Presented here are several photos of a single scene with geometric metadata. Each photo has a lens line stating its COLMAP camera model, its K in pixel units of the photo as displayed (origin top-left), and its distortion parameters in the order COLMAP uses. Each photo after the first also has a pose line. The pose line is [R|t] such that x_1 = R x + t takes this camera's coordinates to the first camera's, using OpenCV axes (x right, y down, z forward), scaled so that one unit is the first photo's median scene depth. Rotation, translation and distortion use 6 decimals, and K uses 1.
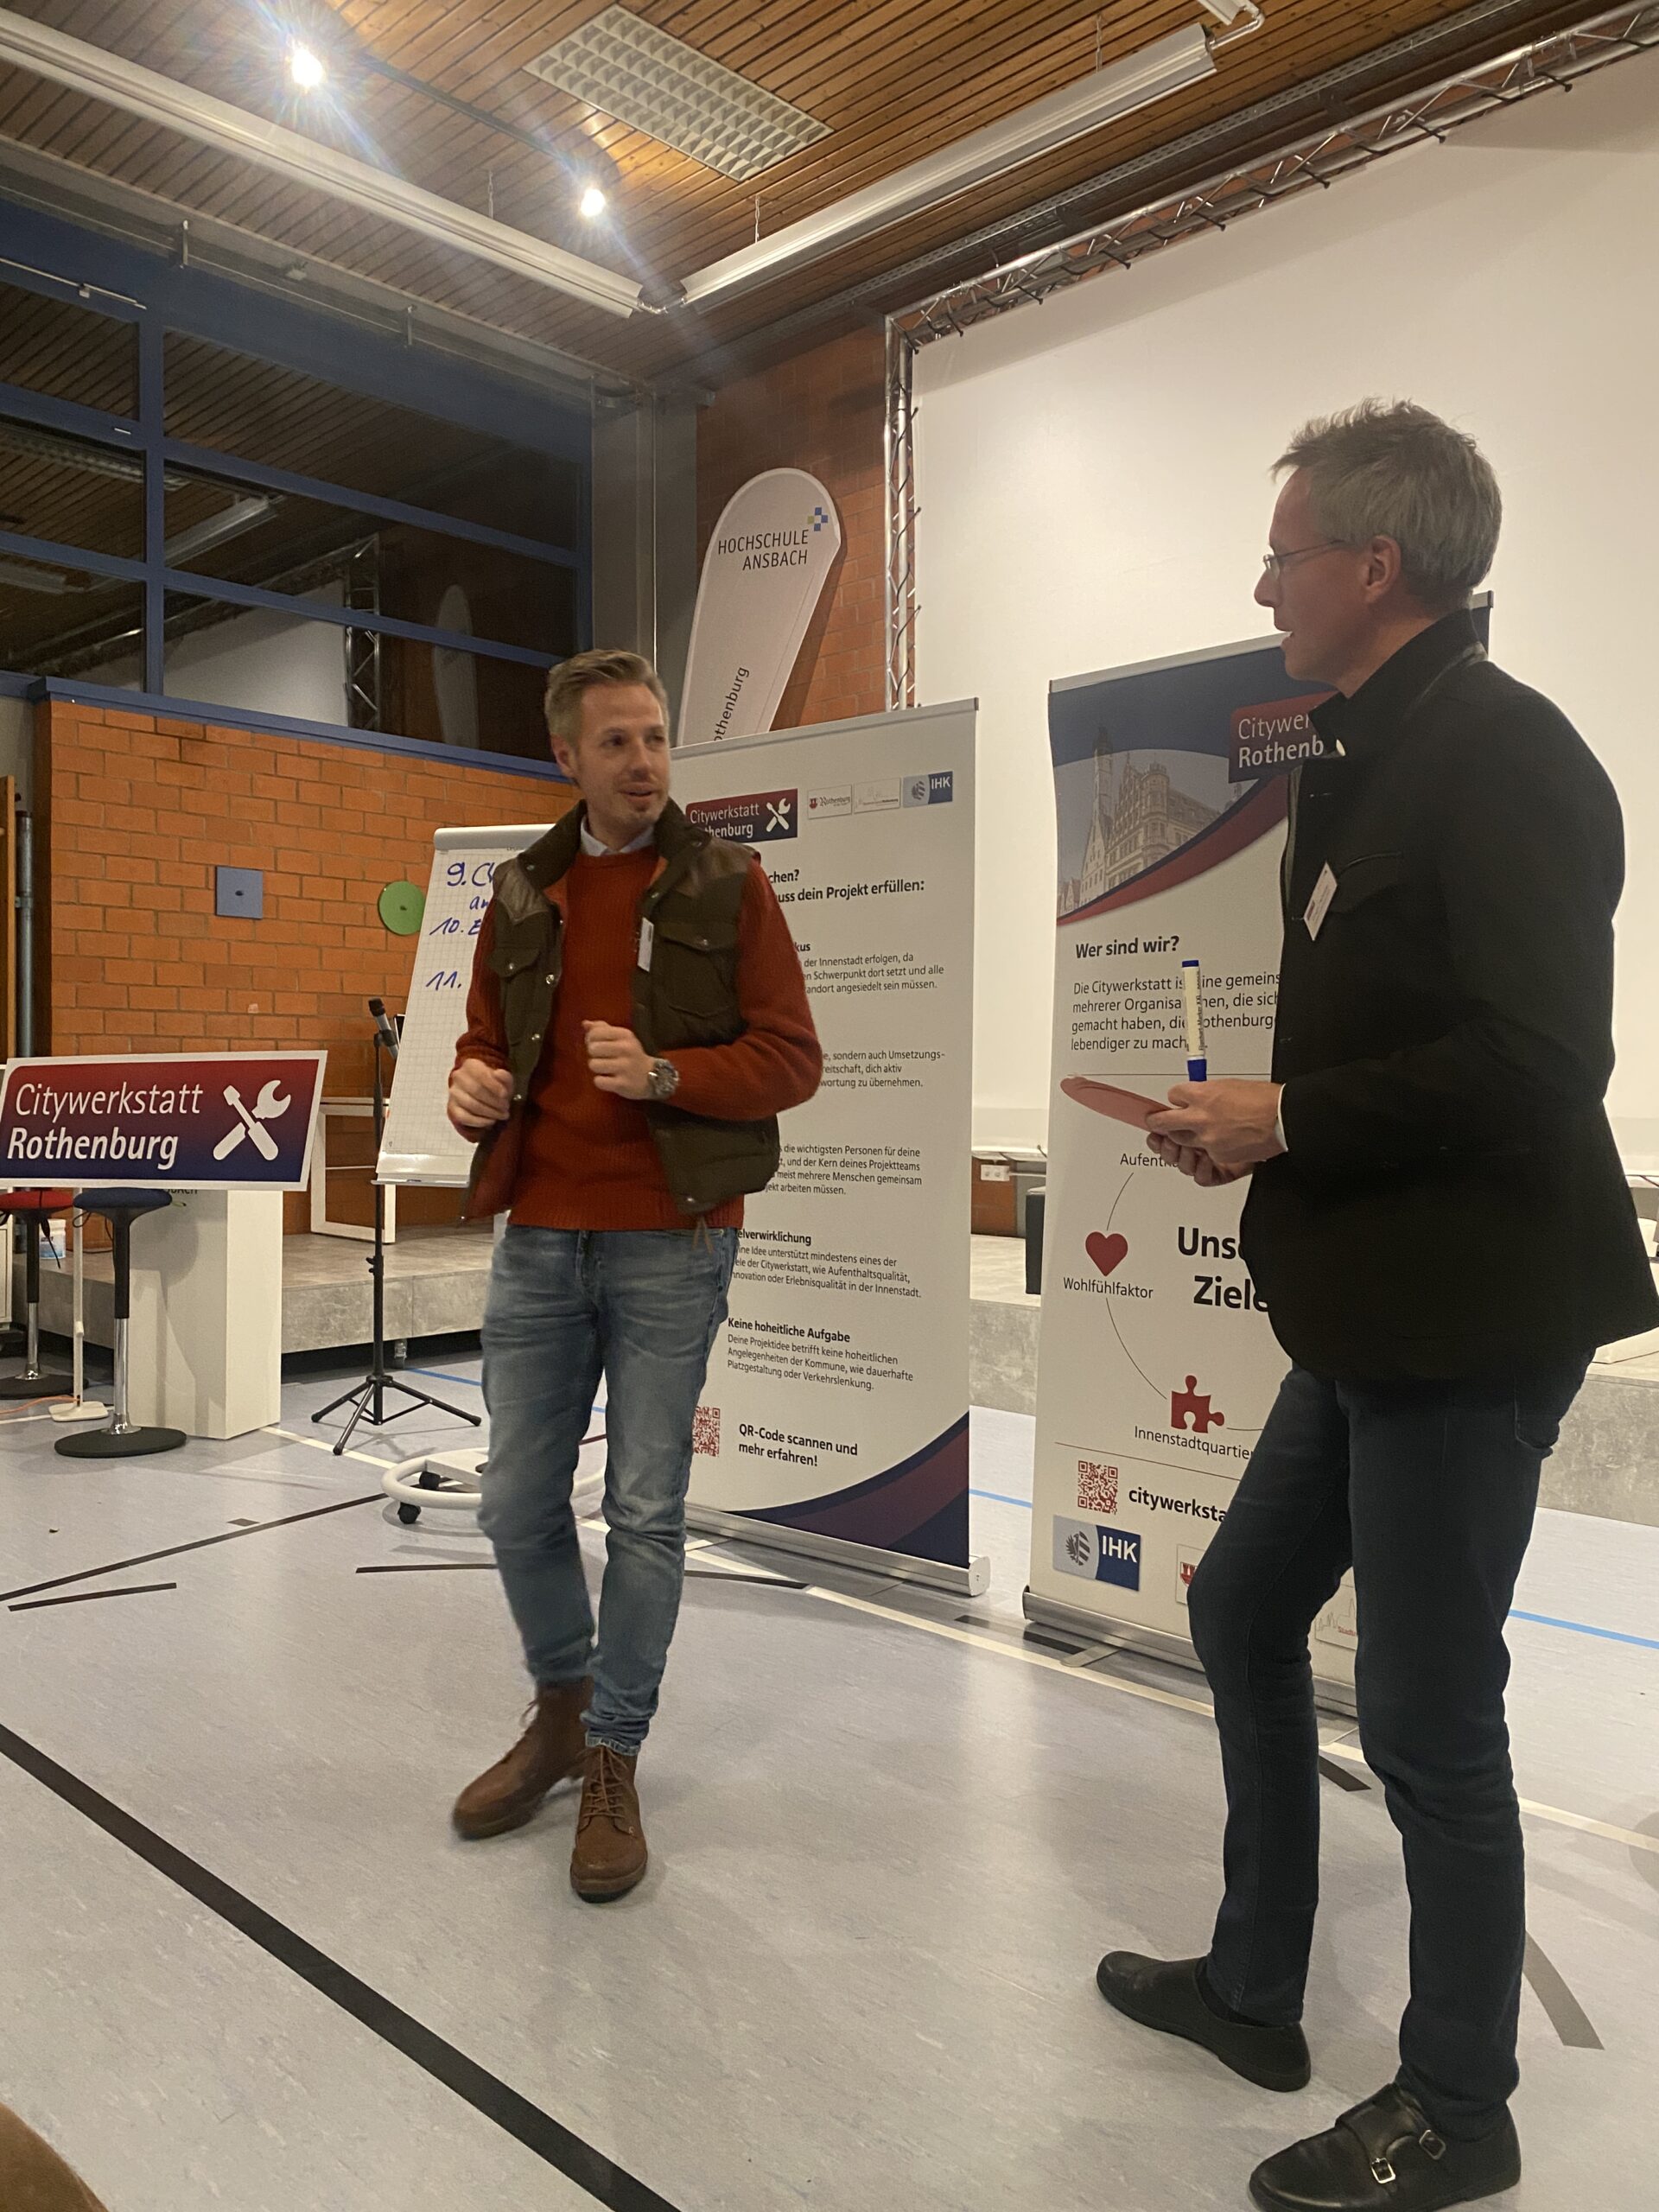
lens RADIAL K [[1663.7, 0, 833.8], [0, 1663.7, 1093.8], [0, 0, 1]] dist [0.015086, -0.013997]
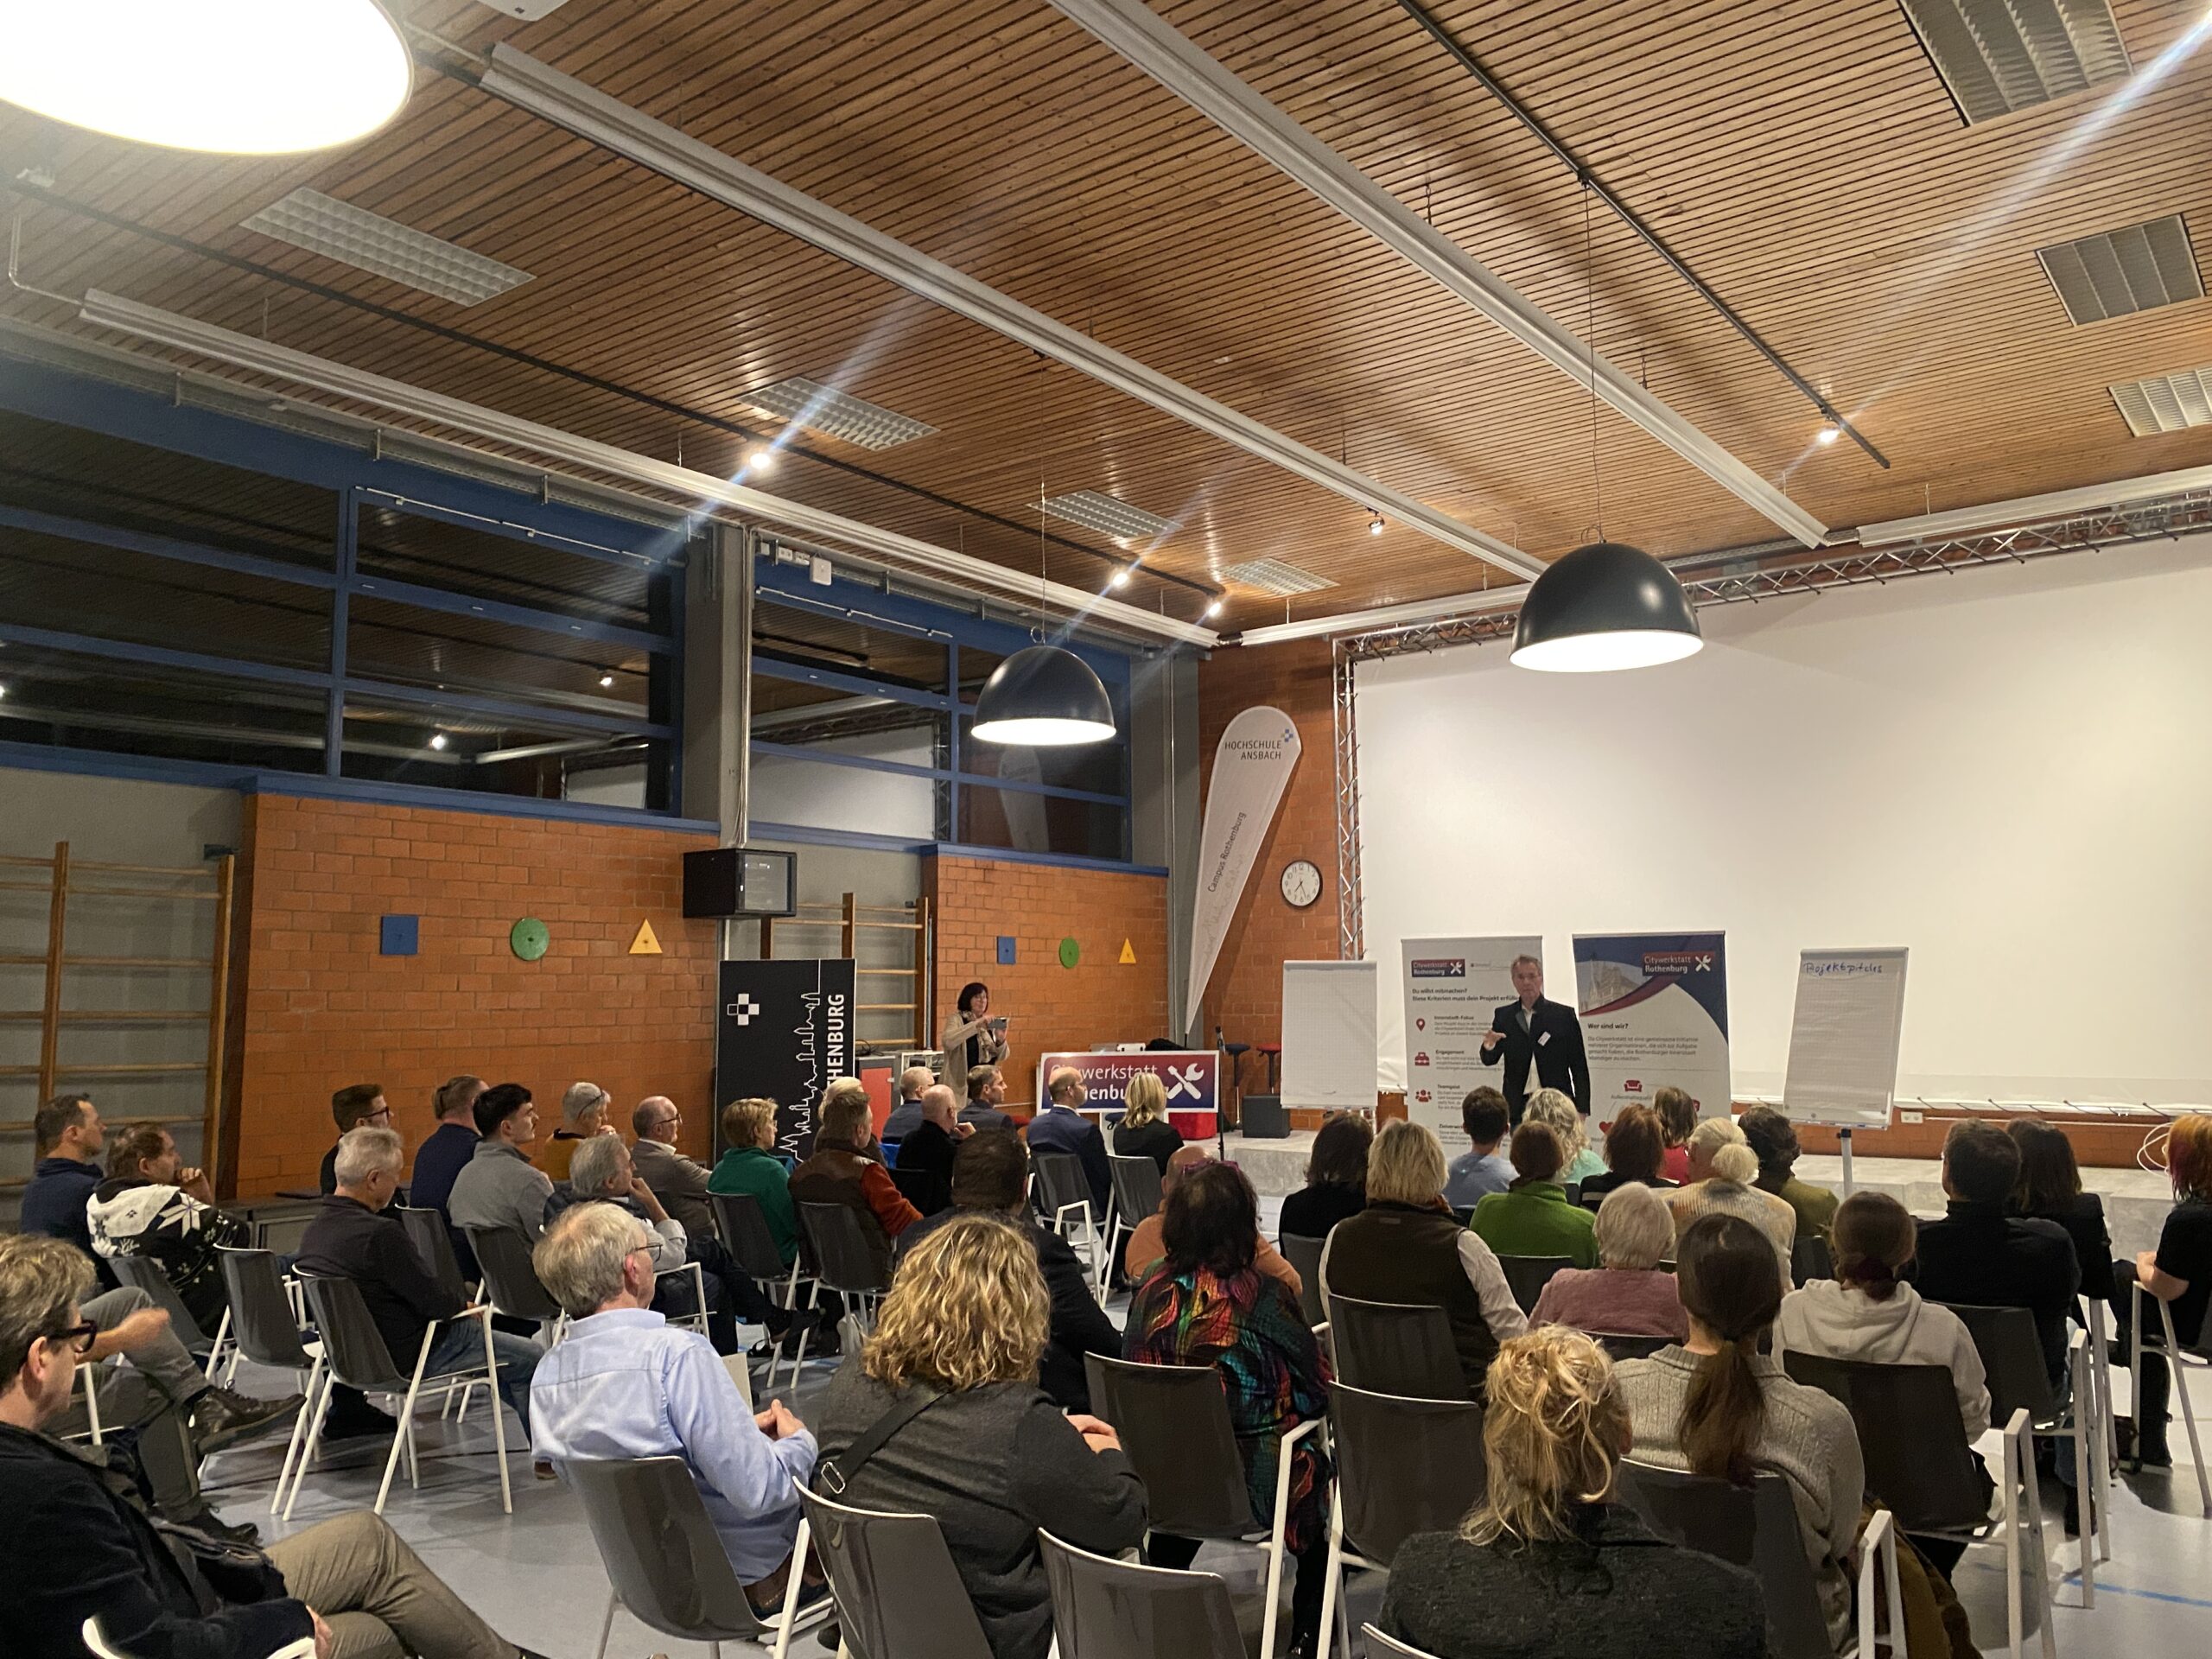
lens RADIAL K [[1662.8, 0, 1060.6], [0, 1662.8, 828.0], [0, 0, 1]] dist [0.013770, -0.010675]
pose [[0.995750, 0.001541, 0.092081, -0.566419], [0.009063, 0.993367, -0.114629, -0.054115], [-0.091647, 0.114977, 0.989131, -1.013729]]
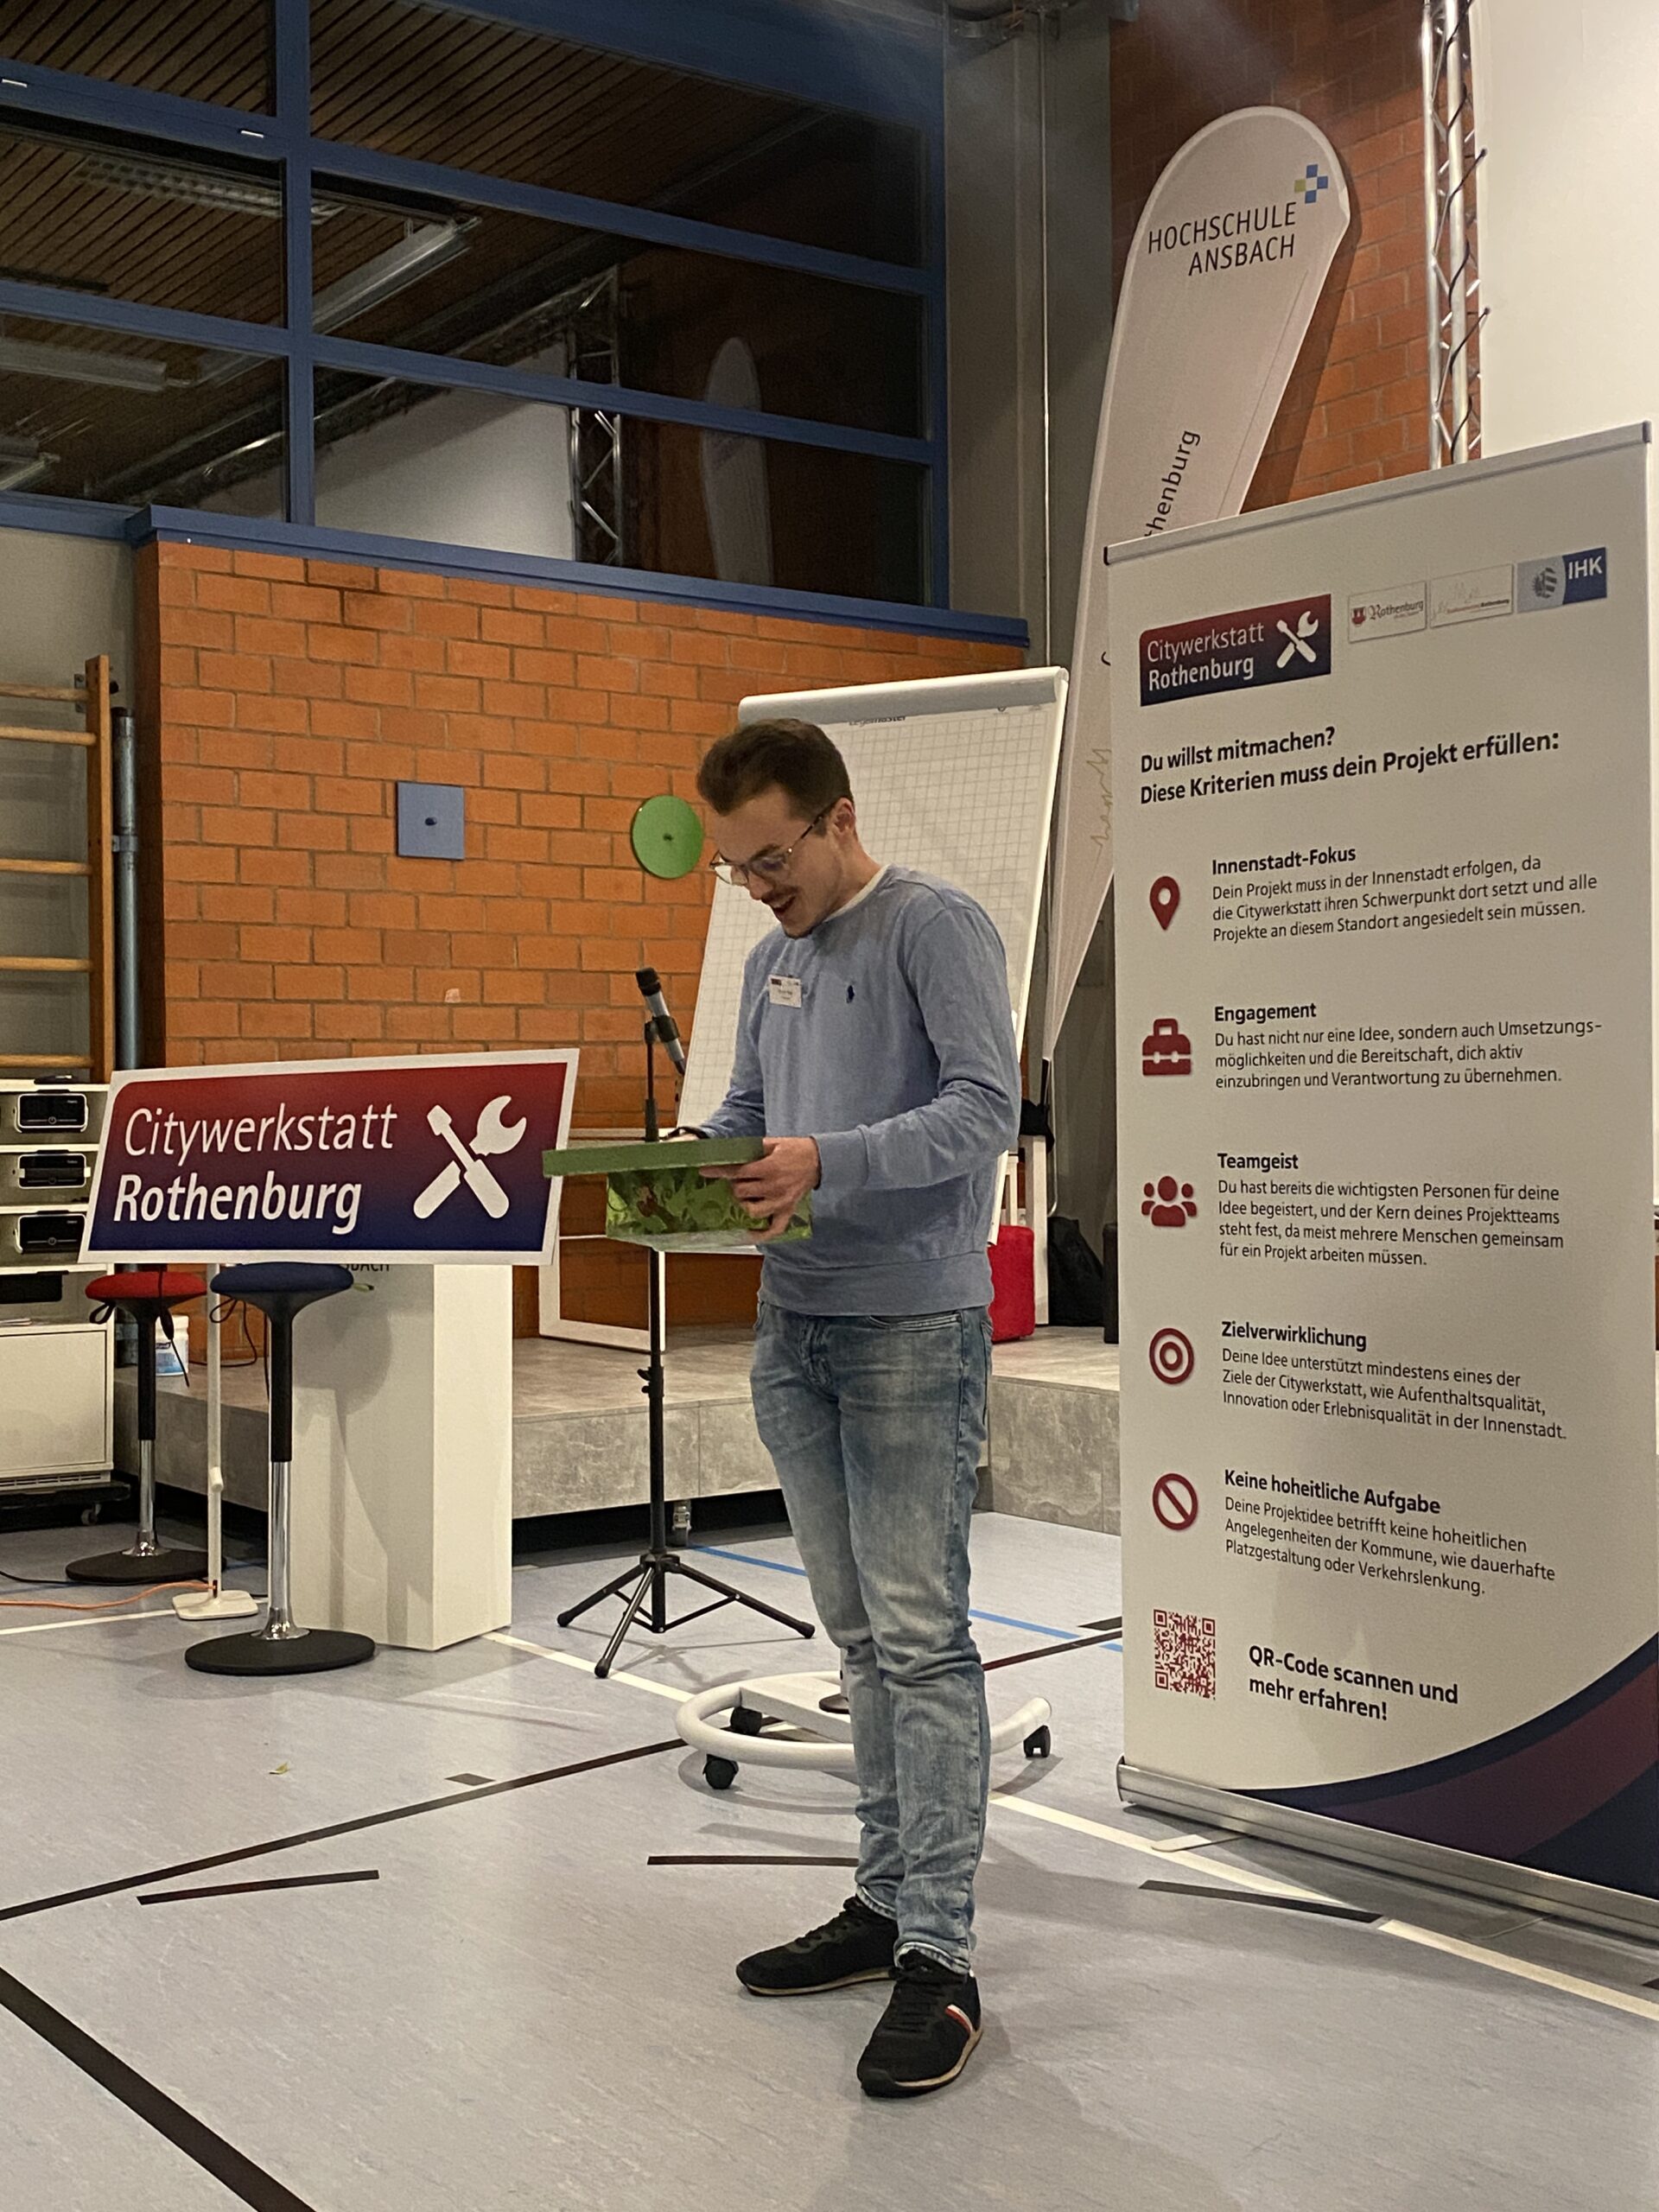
lens RADIAL K [[2602.5, 0, 822.4], [0, 2602.5, 1076.1], [0, 0, 1]] dist [0.213934, -0.679146]
pose [[0.982827, -0.017331, -0.183715, -0.018435], [0.013646, 0.999680, -0.021303, 0.005966], [0.184025, 0.018430, 0.982749, 0.012756]]
